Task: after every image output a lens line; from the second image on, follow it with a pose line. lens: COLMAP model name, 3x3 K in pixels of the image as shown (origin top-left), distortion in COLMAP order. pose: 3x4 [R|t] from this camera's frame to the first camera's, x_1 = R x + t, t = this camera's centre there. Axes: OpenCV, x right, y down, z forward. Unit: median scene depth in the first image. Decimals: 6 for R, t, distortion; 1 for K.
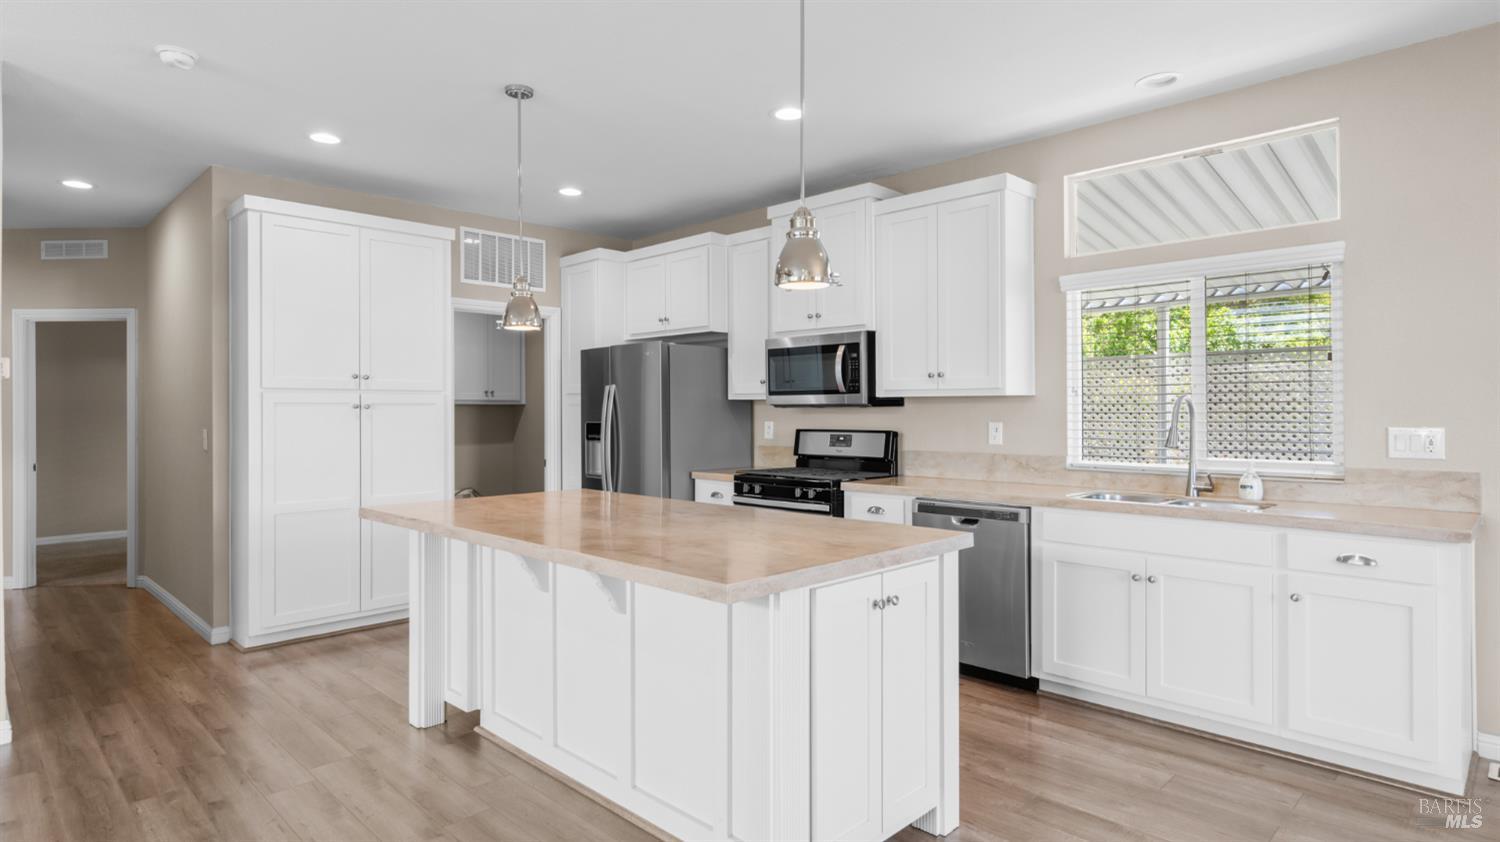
lens RADIAL K [[808.4, 0, 747.5], [0, 808.4, 407.5], [0, 0, 1]] dist [0.000998, 0.001698]
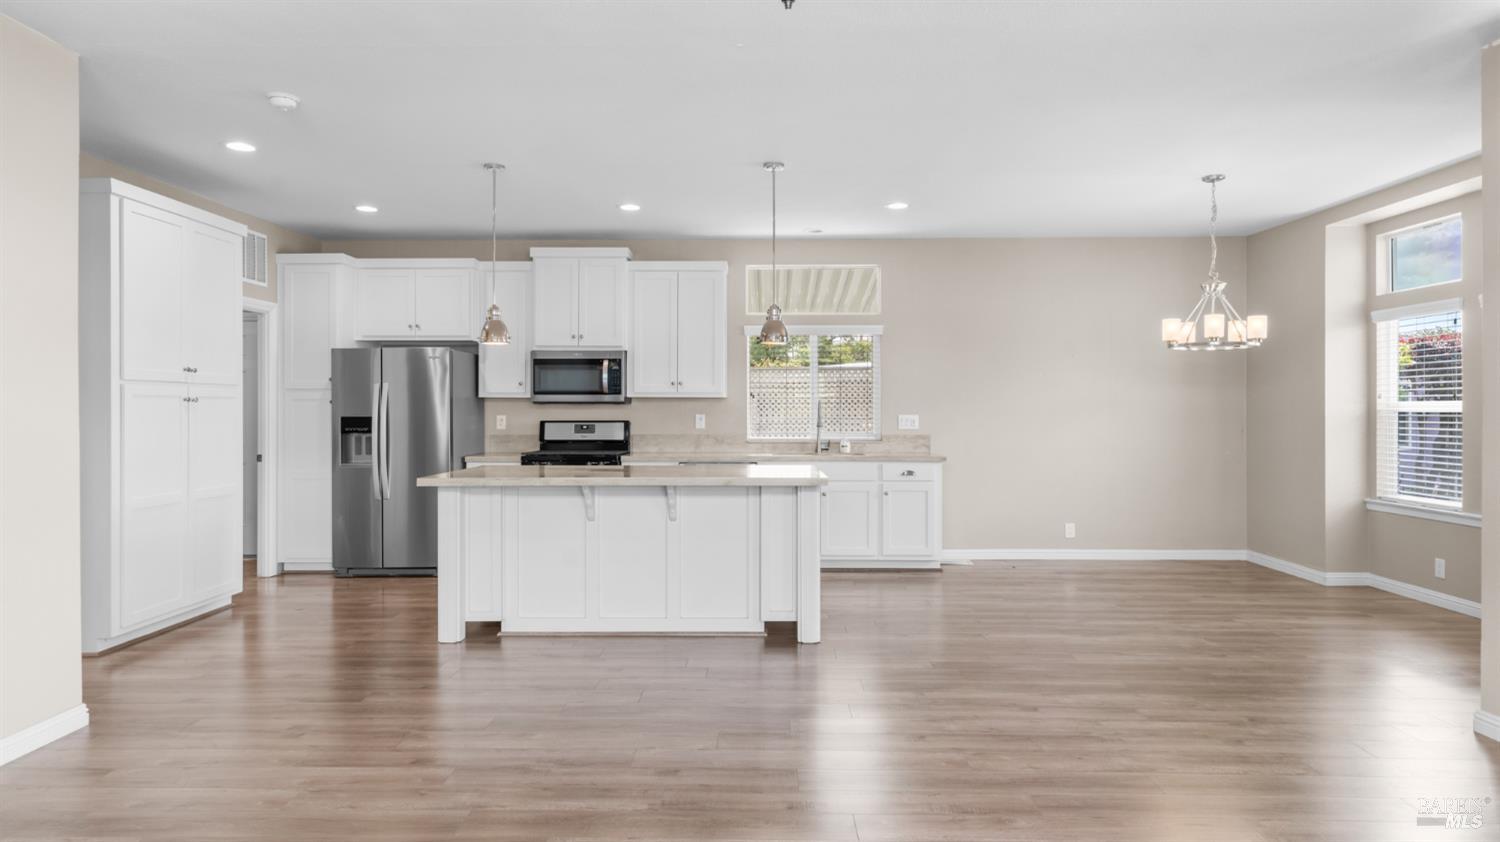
lens RADIAL K [[879.2, 0, 752.7], [0, 879.2, 417.7], [0, 0, 1]] dist [0.023693, 0.000351]
pose [[0.716192, -0.003711, 0.697894, -0.763660], [-0.004715, 0.999937, 0.010156, 0.006796], [-0.697888, -0.010564, 0.716129, -0.270666]]
